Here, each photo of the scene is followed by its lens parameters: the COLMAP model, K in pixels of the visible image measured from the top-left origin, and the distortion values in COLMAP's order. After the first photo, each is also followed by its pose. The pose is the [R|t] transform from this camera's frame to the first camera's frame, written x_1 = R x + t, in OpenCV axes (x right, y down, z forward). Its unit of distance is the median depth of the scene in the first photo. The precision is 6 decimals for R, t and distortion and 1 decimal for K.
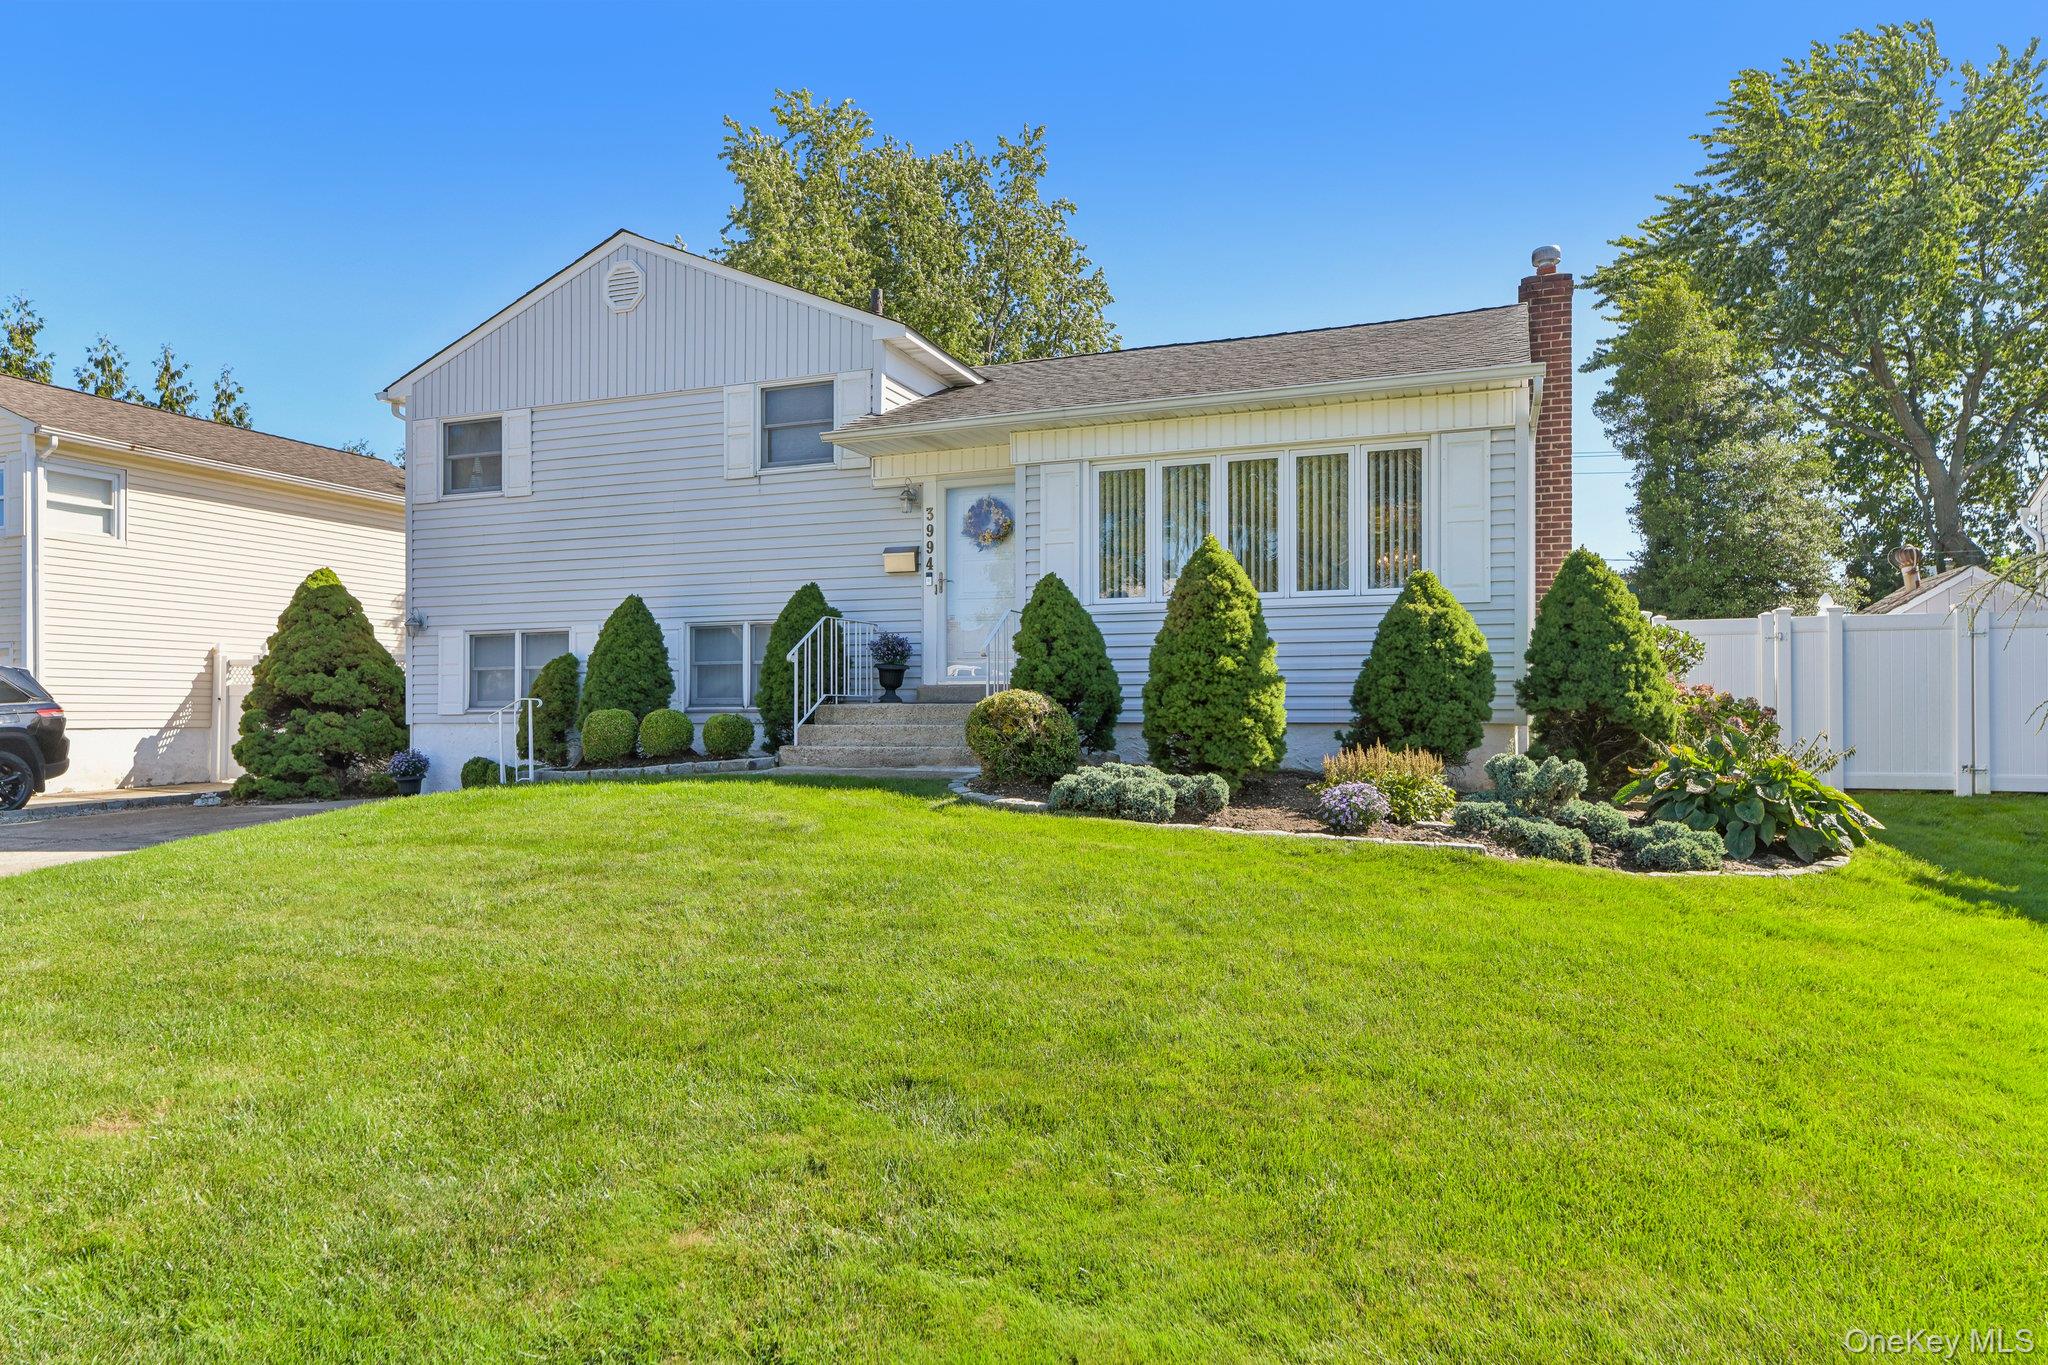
lens RADIAL K [[1303.8, 0, 1027.0], [0, 1303.8, 694.9], [0, 0, 1]] dist [0.003159, 0.002510]
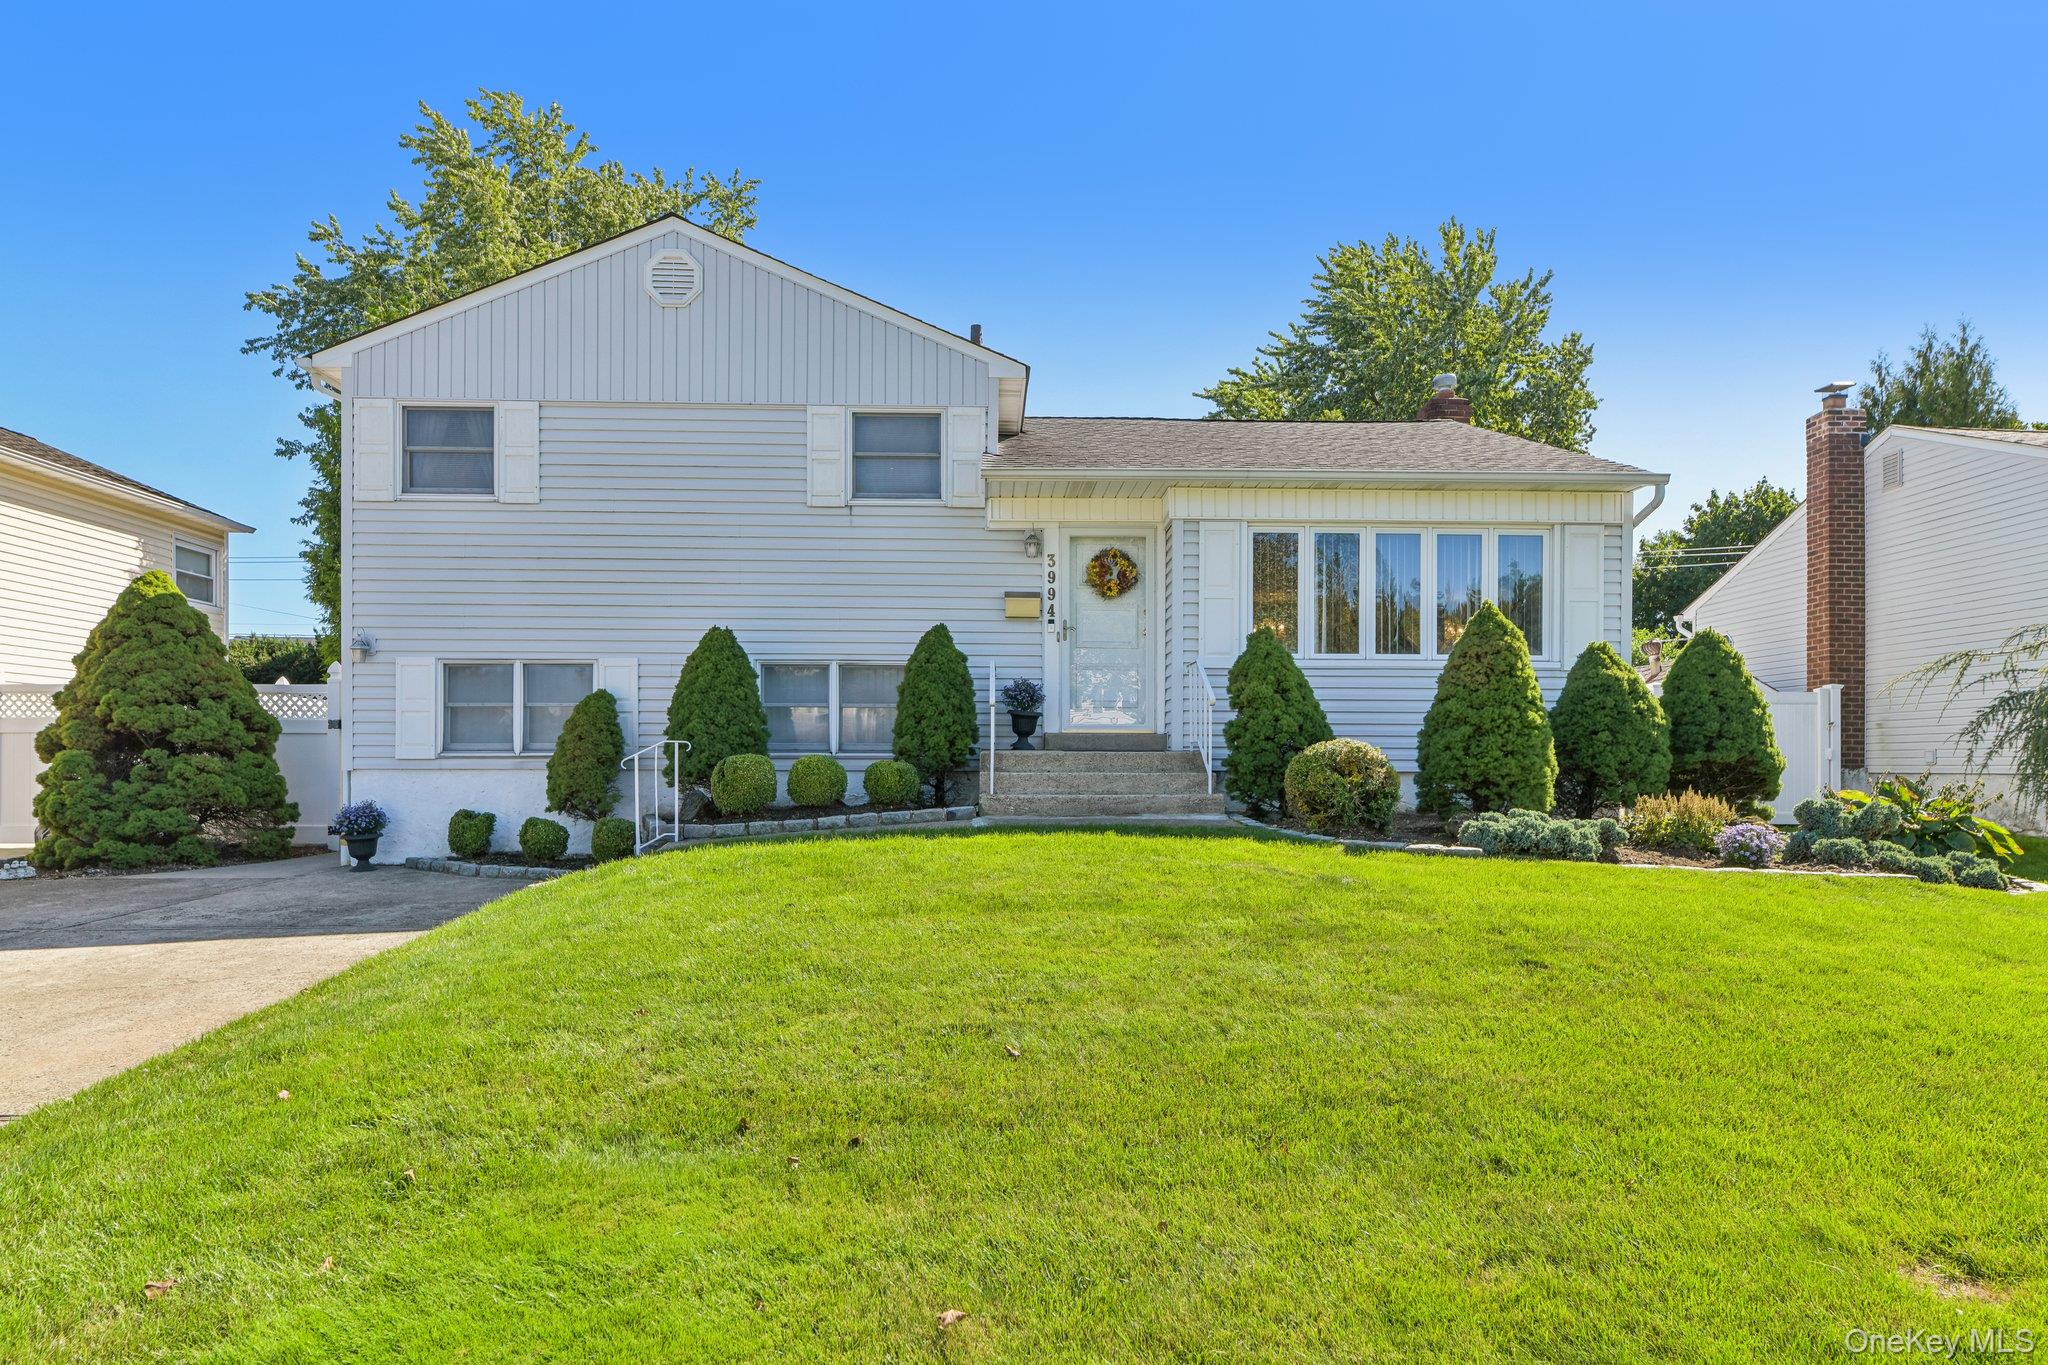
lens RADIAL K [[1208.0, 0, 1030.6], [0, 1208.0, 754.4], [0, 0, 1]] dist [0.006368, 0.001929]
pose [[0.918082, 0.010324, 0.396255, -0.434803], [-0.012096, 0.999925, 0.001972, 0.006712], [-0.396205, -0.006604, 0.918138, 0.156224]]
